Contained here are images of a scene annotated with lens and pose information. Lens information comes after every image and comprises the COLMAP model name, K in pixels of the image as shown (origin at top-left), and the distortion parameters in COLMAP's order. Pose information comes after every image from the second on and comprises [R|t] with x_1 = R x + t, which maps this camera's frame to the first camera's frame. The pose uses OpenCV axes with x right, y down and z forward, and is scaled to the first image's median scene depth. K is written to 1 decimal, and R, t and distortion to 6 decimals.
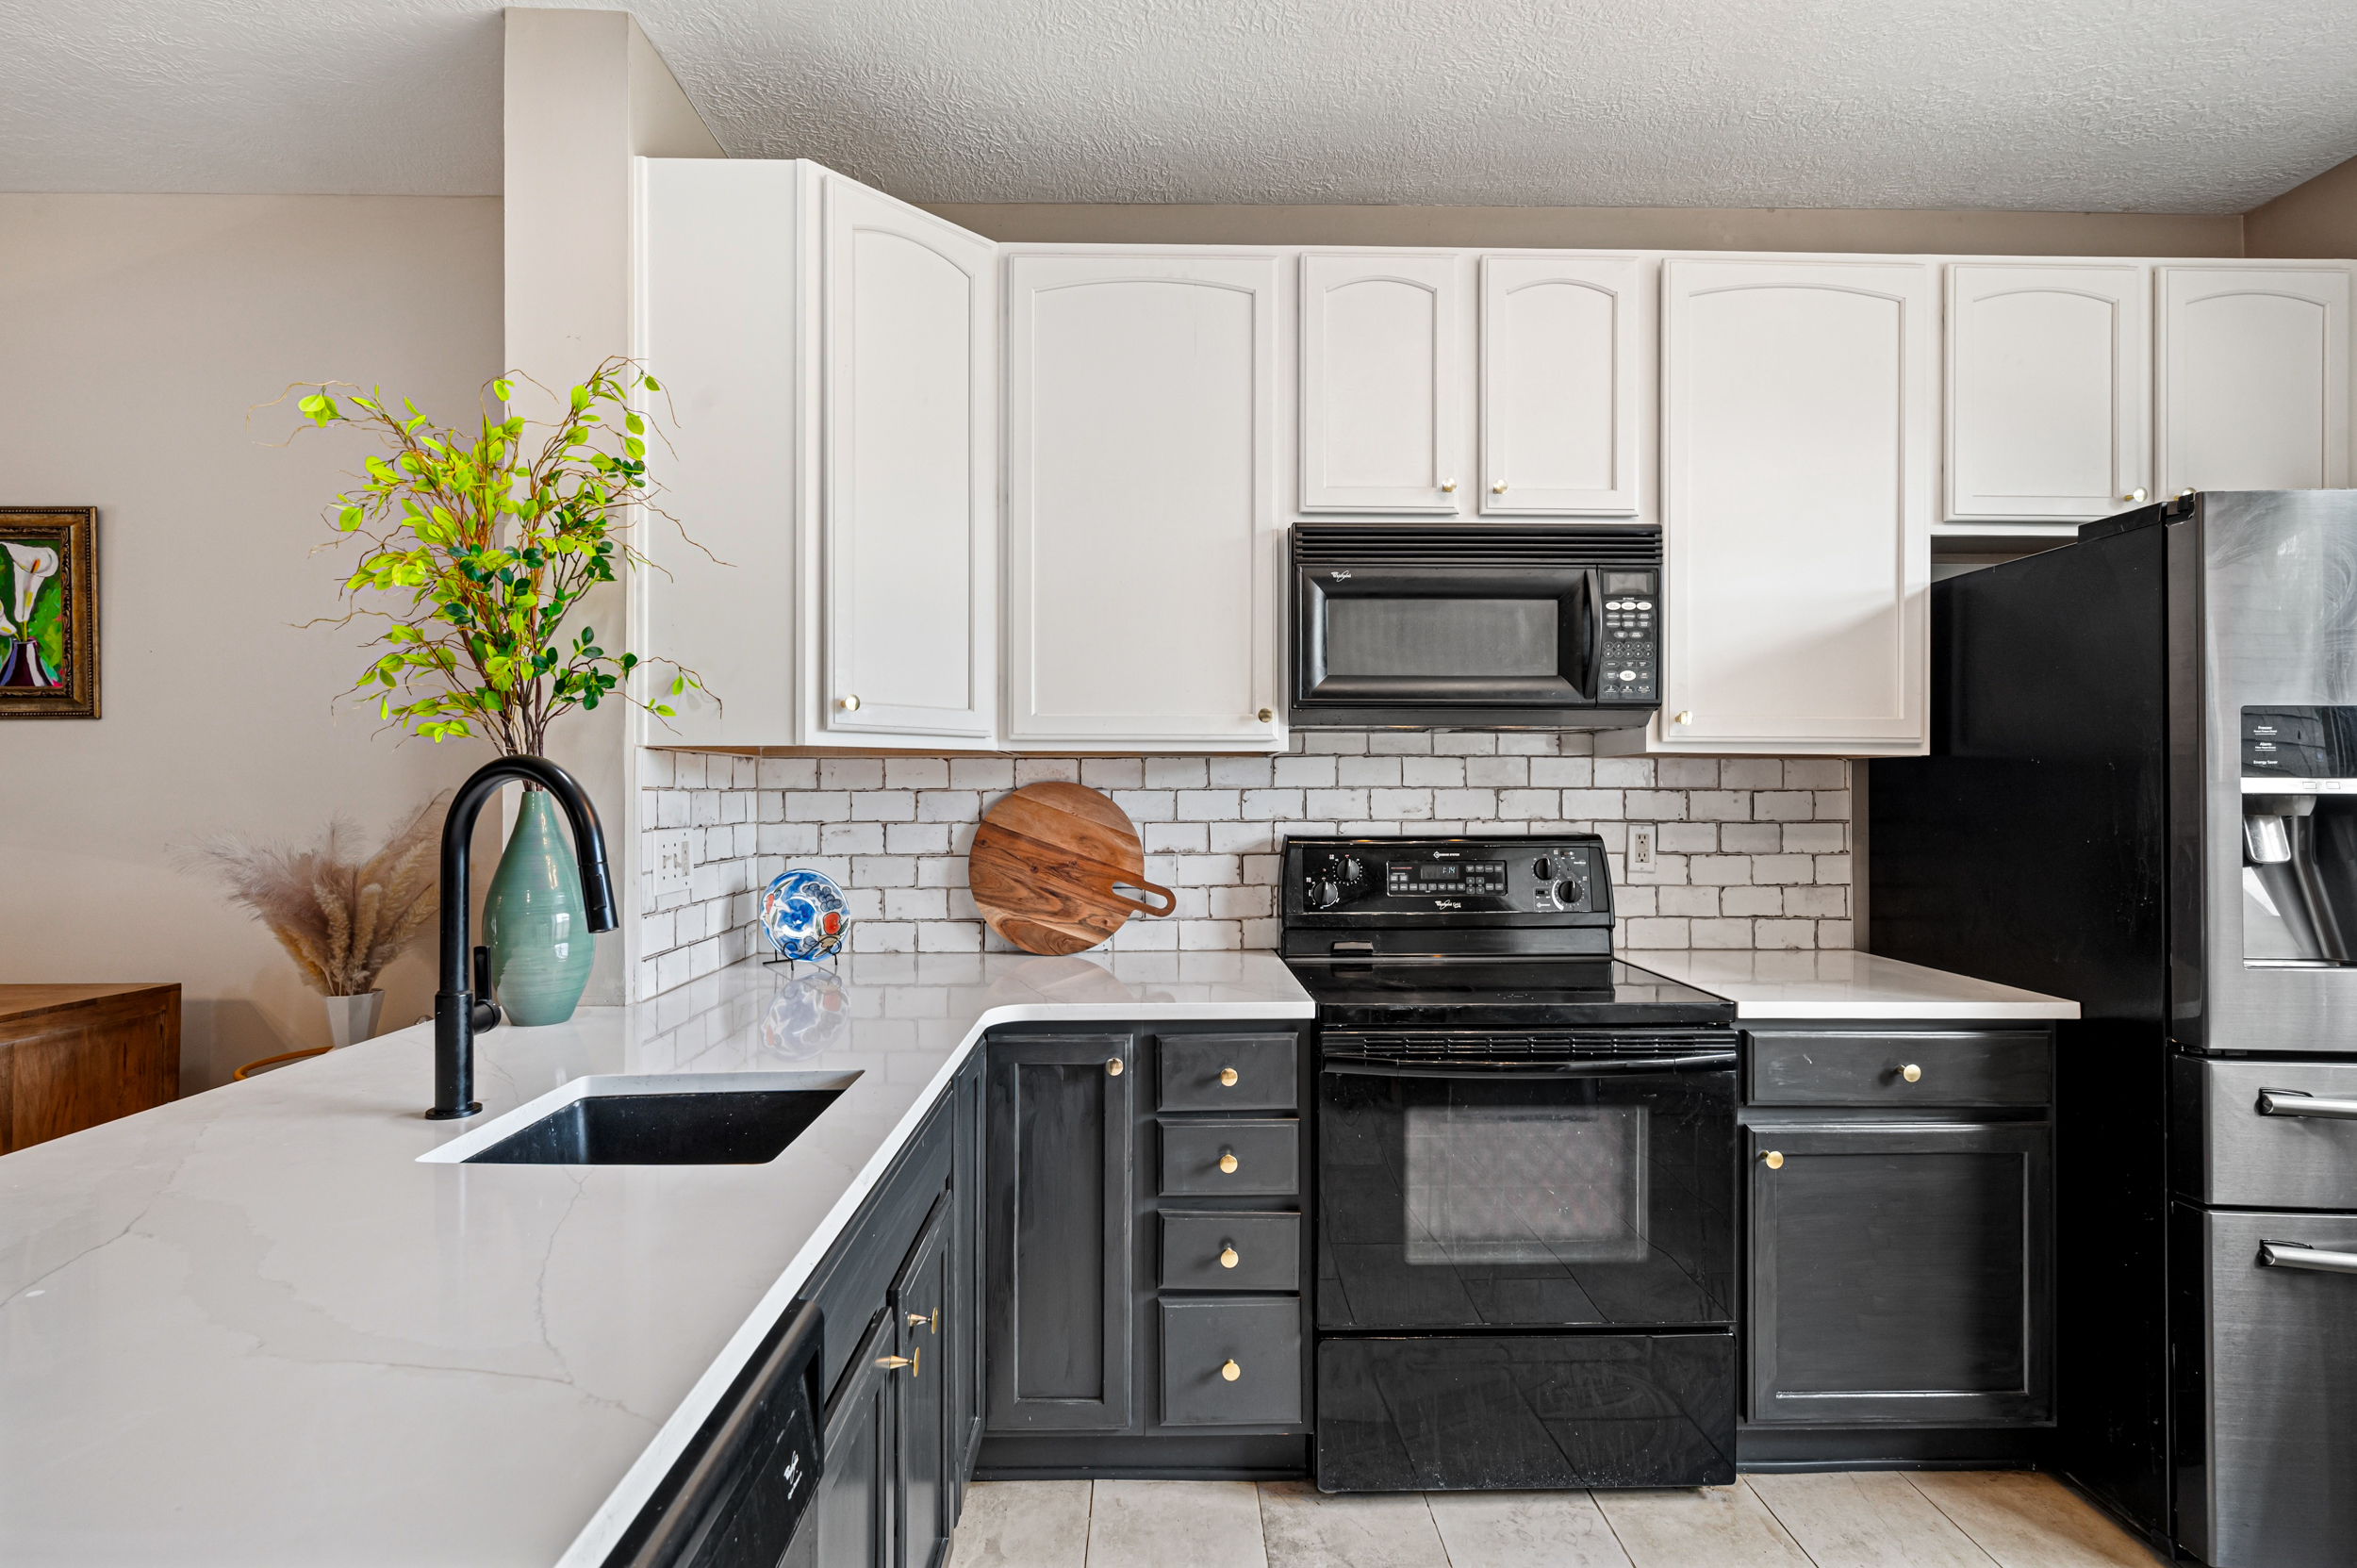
lens RADIAL K [[1097.6, 0, 1185.3], [0, 1097.6, 786.7], [0, 0, 1]] dist [-0.000338, 0.000538]
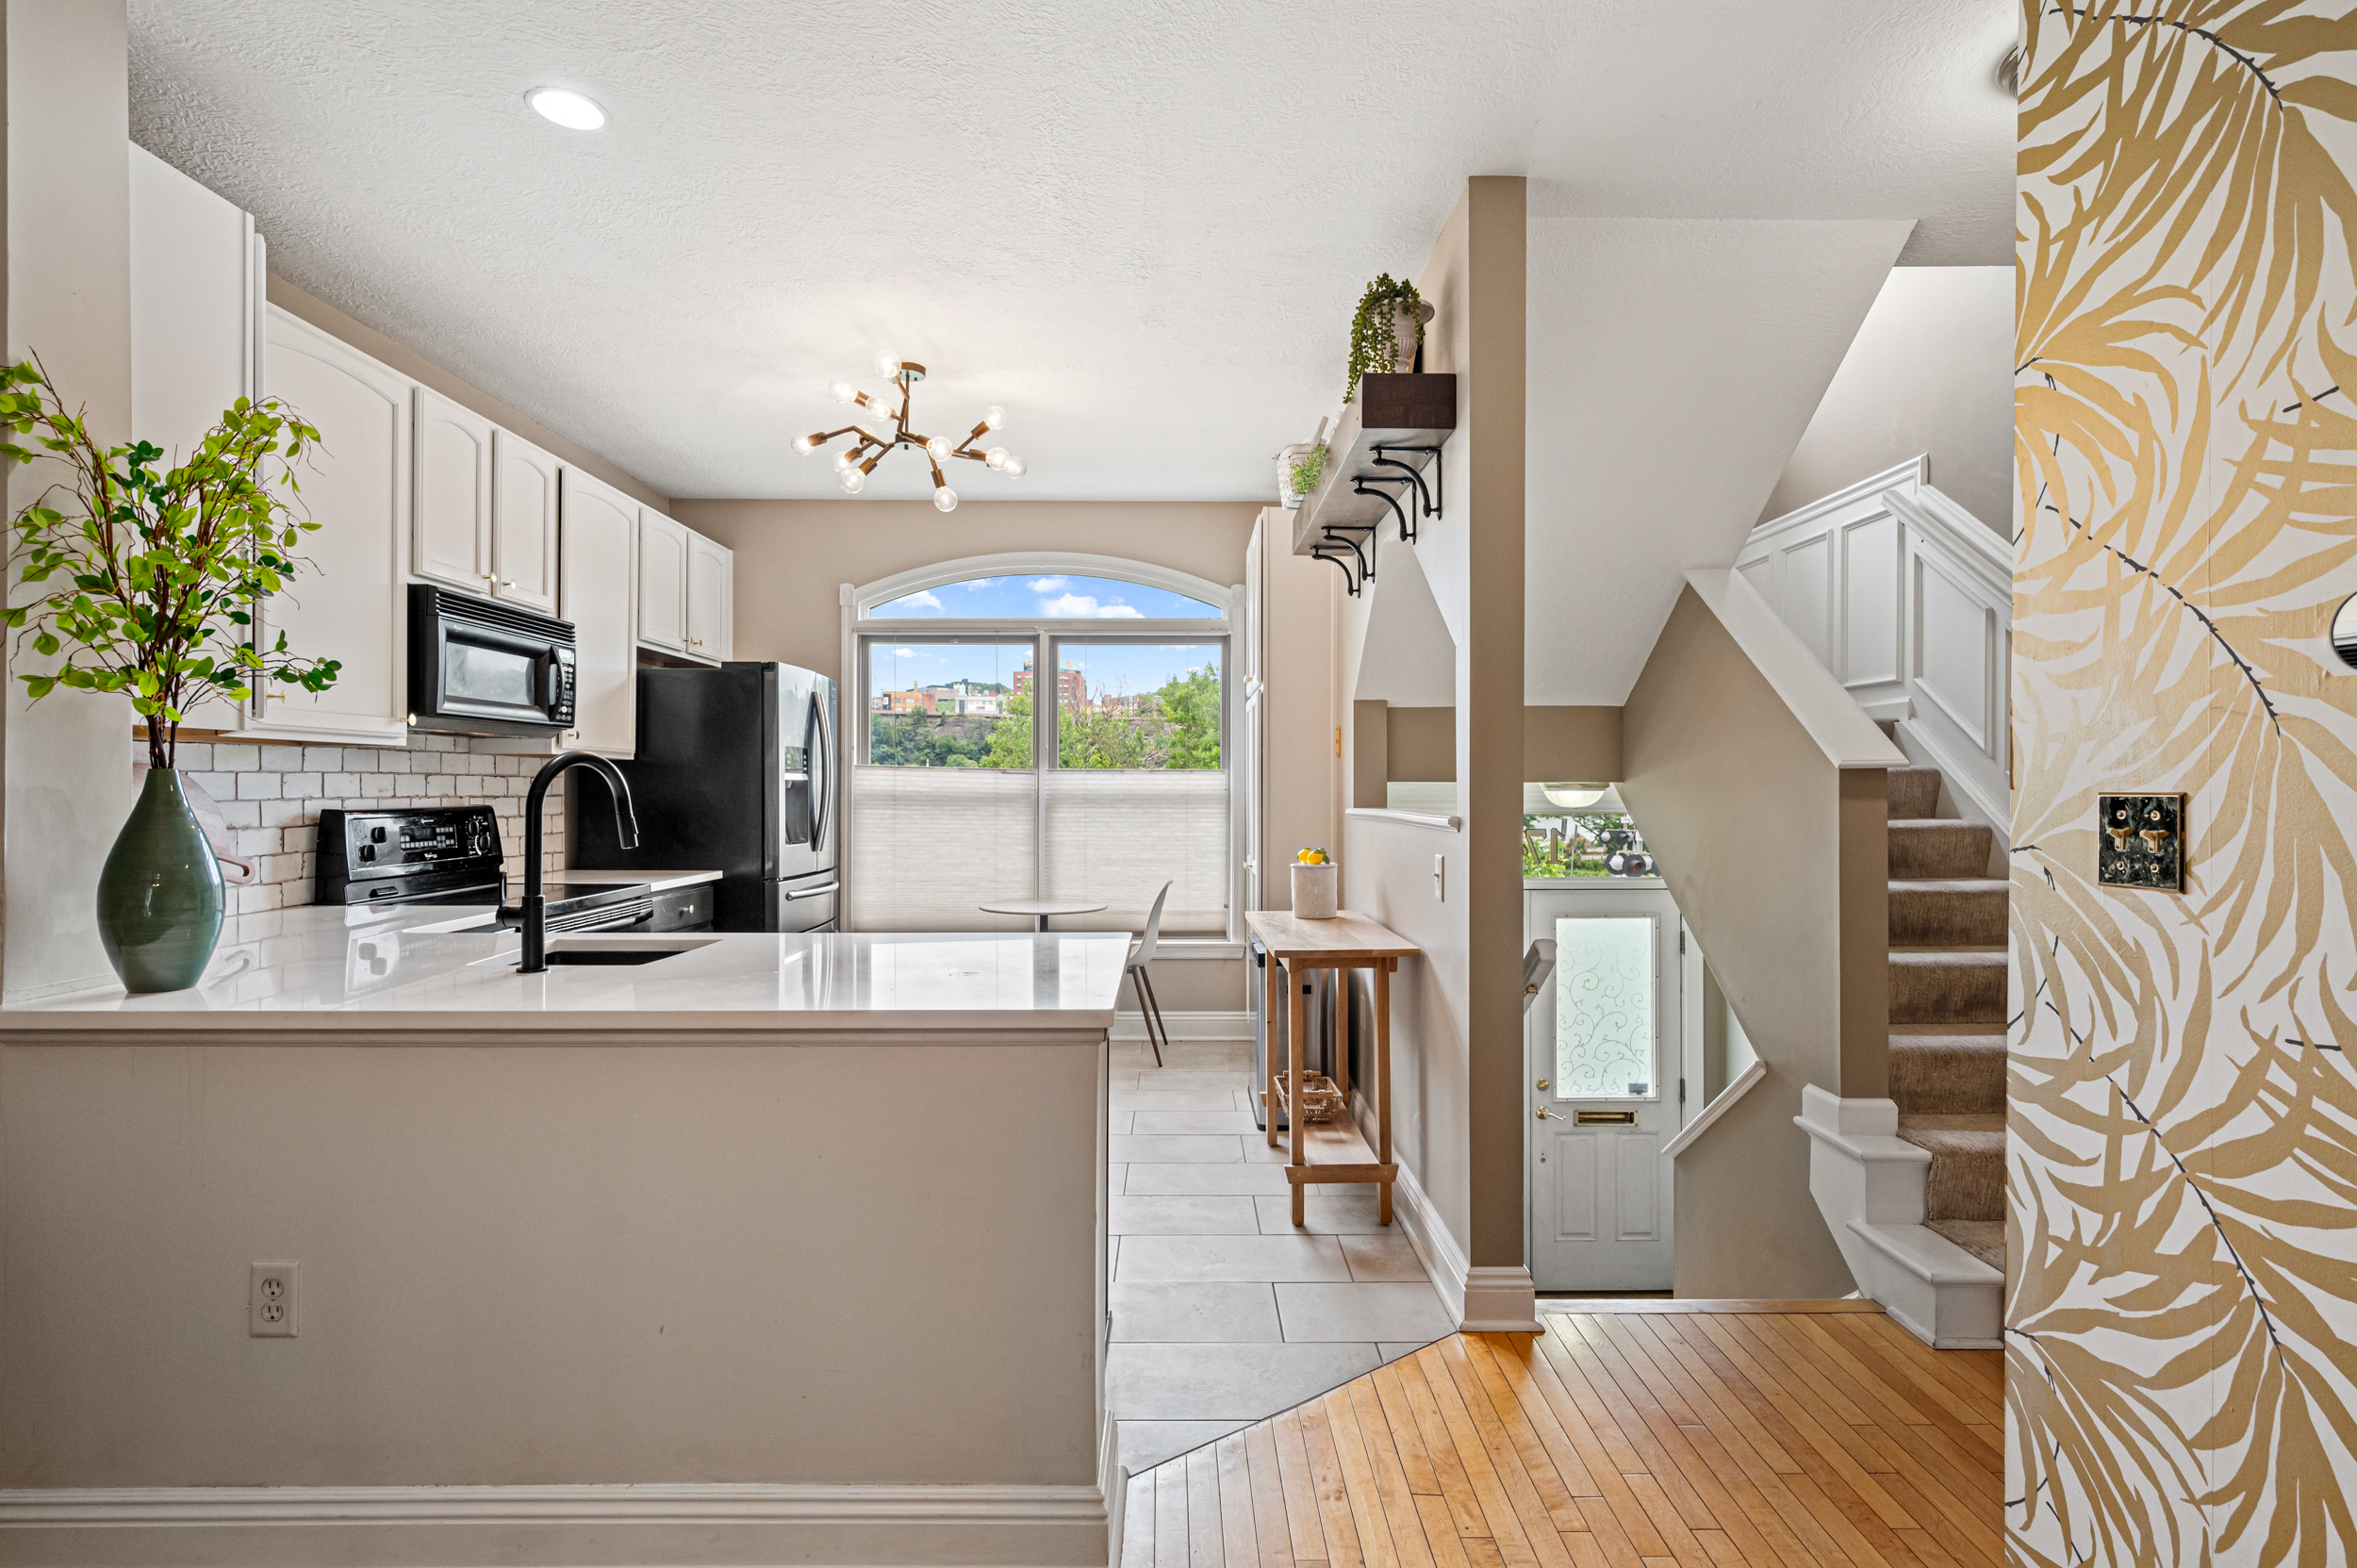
lens RADIAL K [[1097.6, 0, 1170.7], [0, 1097.6, 796.8], [0, 0, 1]] dist [-0.000338, 0.000538]
pose [[0.016767, -0.011854, 0.999789, -1.225103], [-0.008245, 0.999894, 0.011993, 0.006630], [-0.999825, -0.008444, 0.016667, 0.028258]]
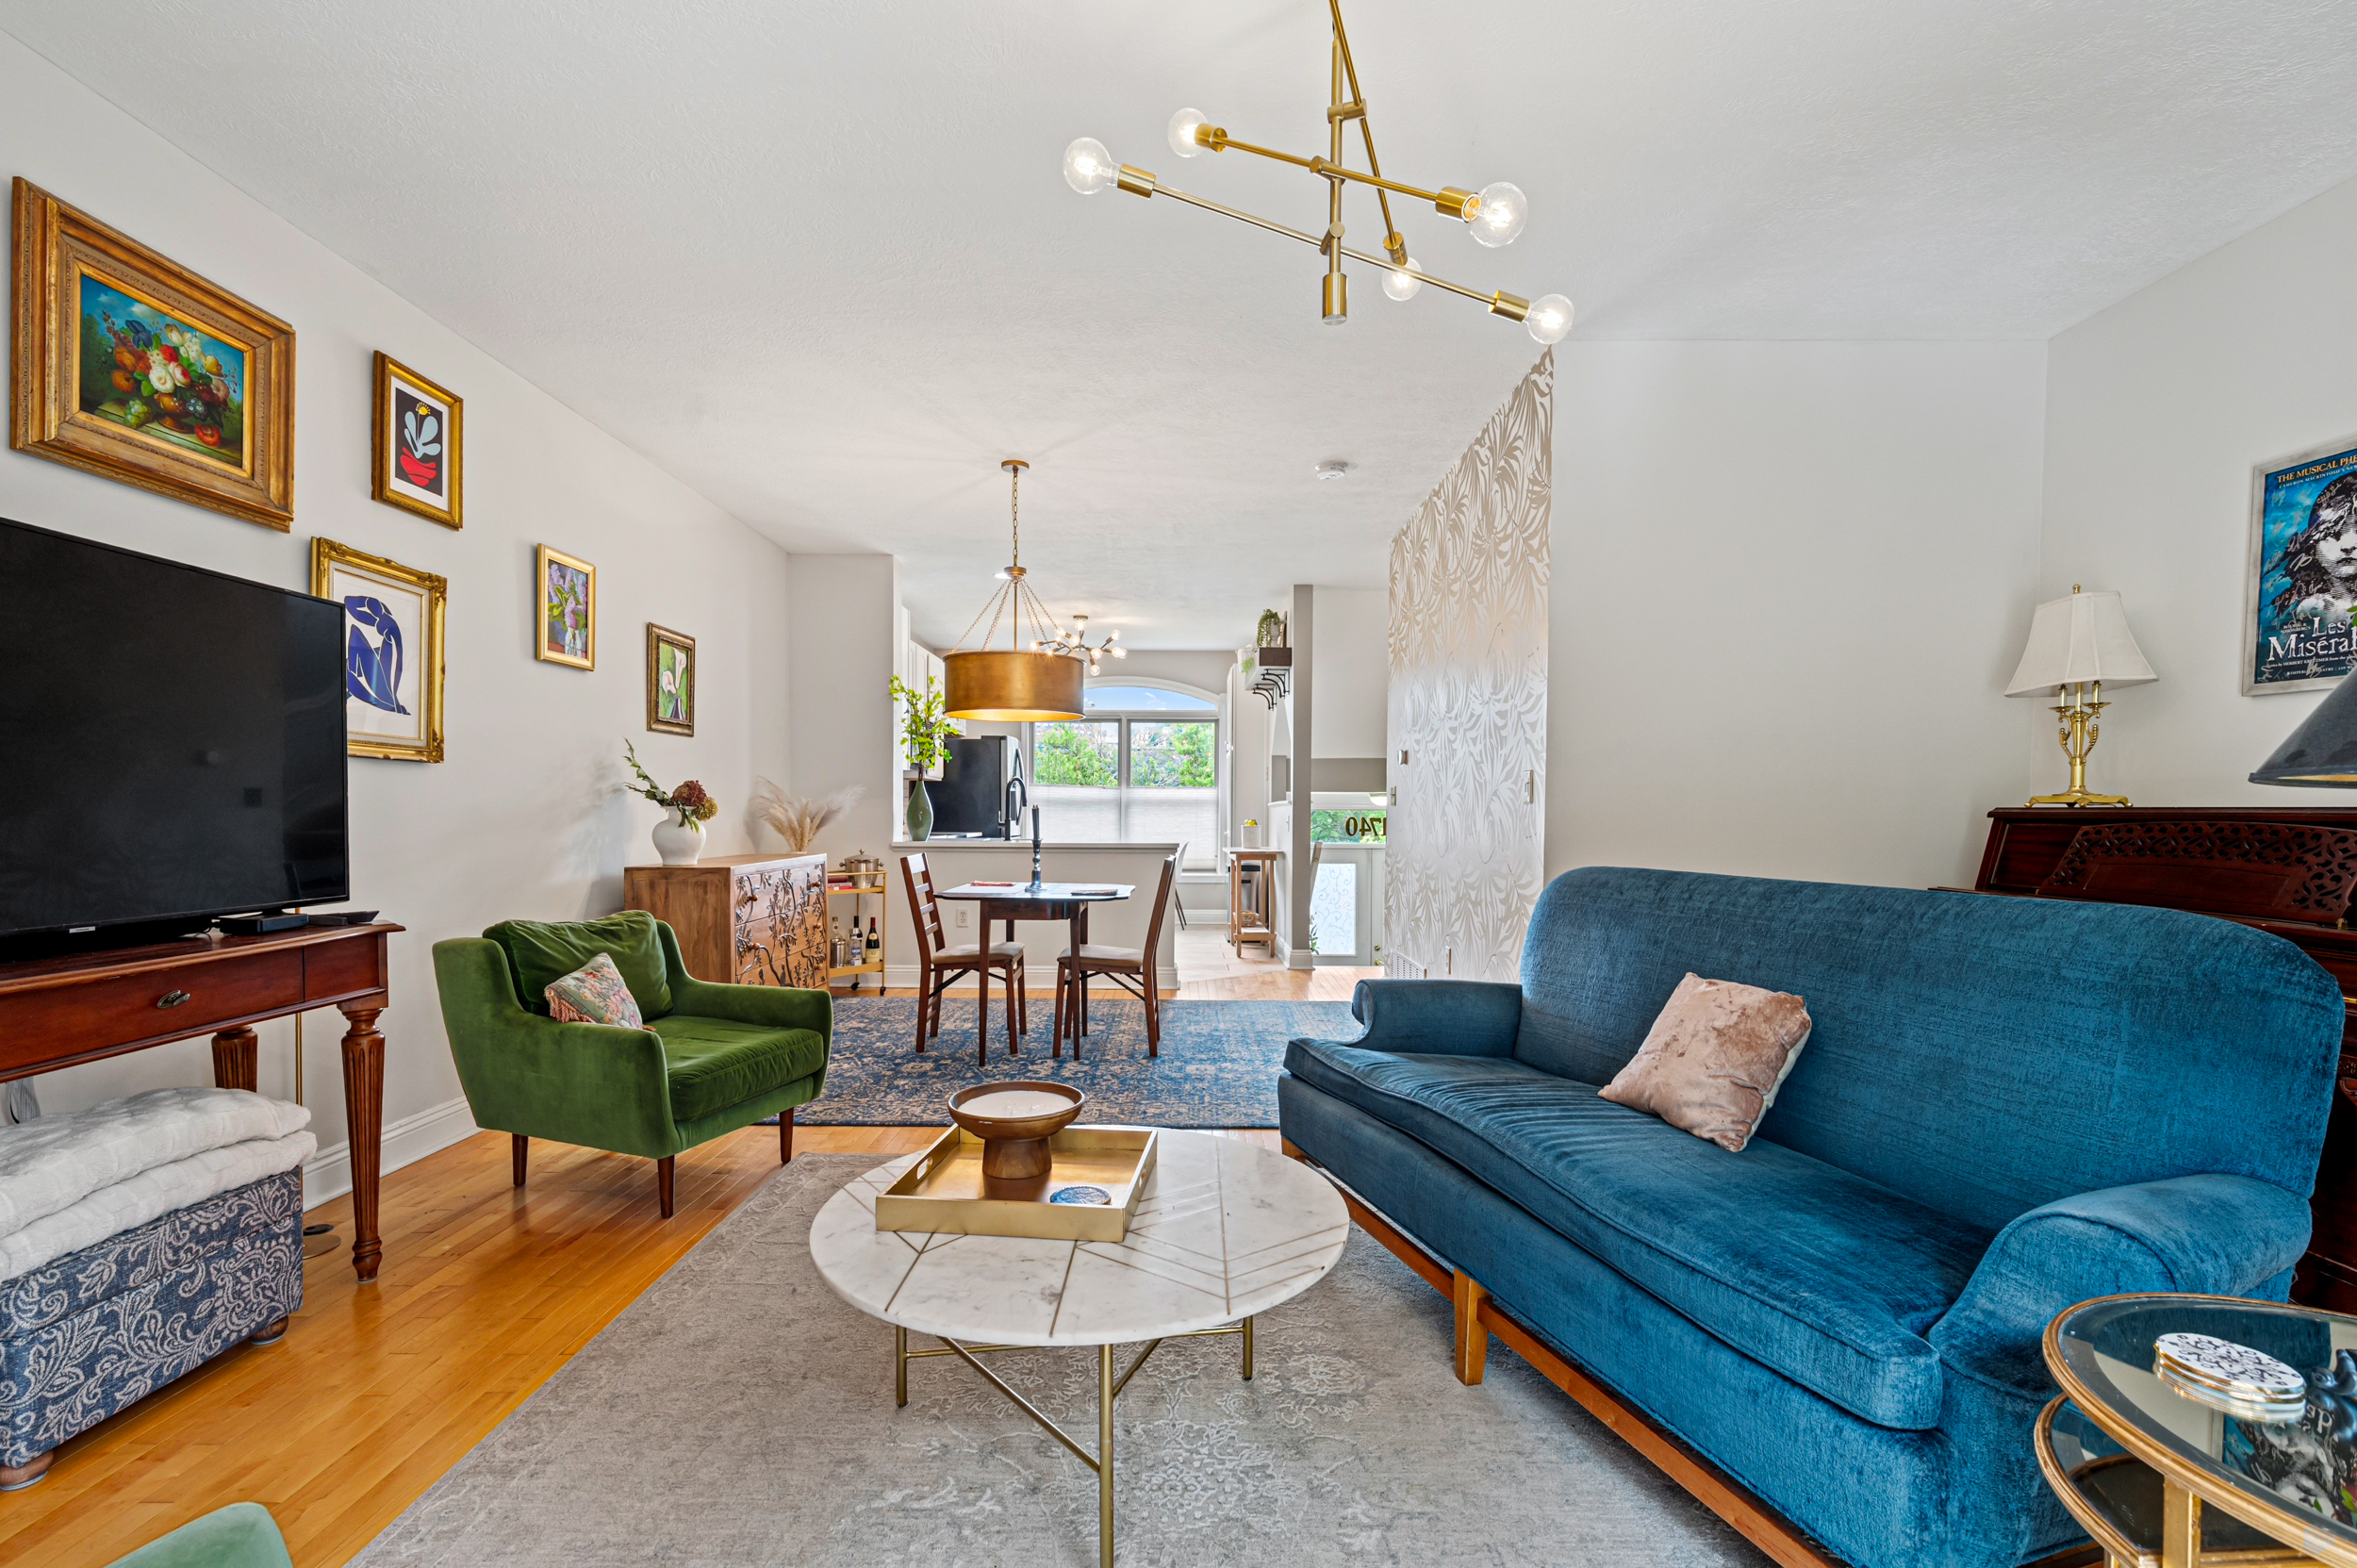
lens RADIAL K [[1030.1, 0, 1180.0], [0, 1030.1, 828.6], [0, 0, 1]] dist [-0.001163, -0.001047]
pose [[0.017503, -0.017140, 0.999700, -3.204409], [-0.010772, 0.999792, 0.017331, 0.074884], [-0.999789, -0.011072, 0.017315, 0.027515]]
